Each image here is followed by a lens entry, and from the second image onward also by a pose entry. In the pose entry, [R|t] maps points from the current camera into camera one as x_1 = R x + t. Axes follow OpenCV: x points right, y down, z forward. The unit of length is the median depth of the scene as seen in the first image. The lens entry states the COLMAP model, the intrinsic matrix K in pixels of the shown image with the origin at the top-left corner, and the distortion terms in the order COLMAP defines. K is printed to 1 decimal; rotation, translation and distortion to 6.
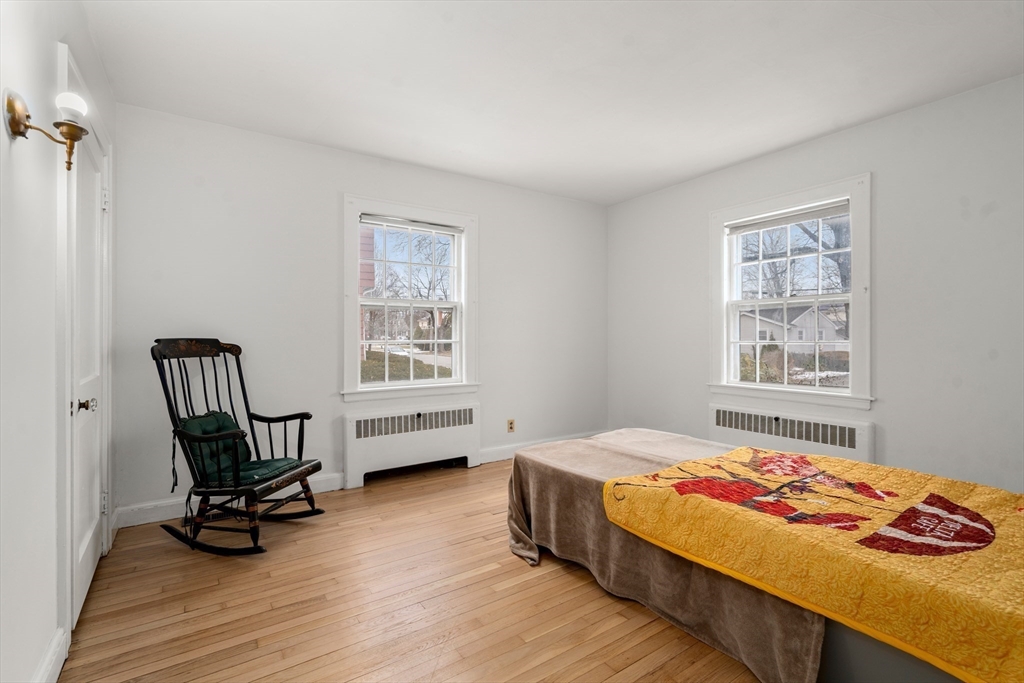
lens RADIAL K [[465.7, 0, 507.2], [0, 465.7, 340.3], [0, 0, 1]] dist [-0.001466, 0.000242]
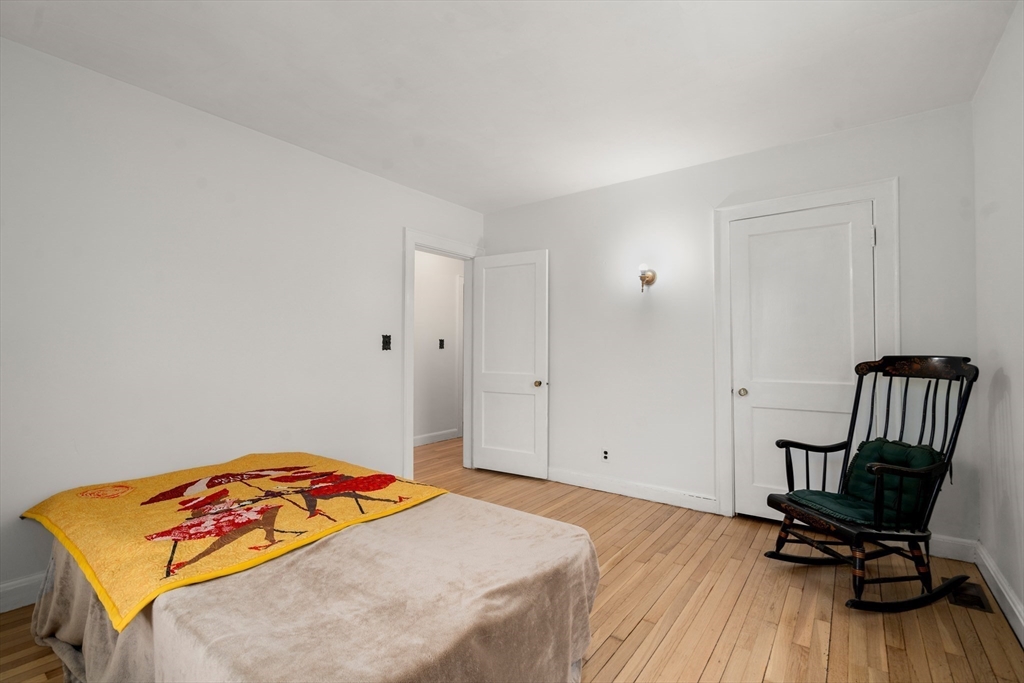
lens RADIAL K [[465.7, 0, 507.2], [0, 465.7, 340.3], [0, 0, 1]] dist [-0.001466, 0.000242]
pose [[-0.948235, -0.002786, -0.317556, 0.453534], [0.002828, 0.999848, -0.017217, -0.022747], [0.317556, -0.017224, -0.948083, 2.210482]]
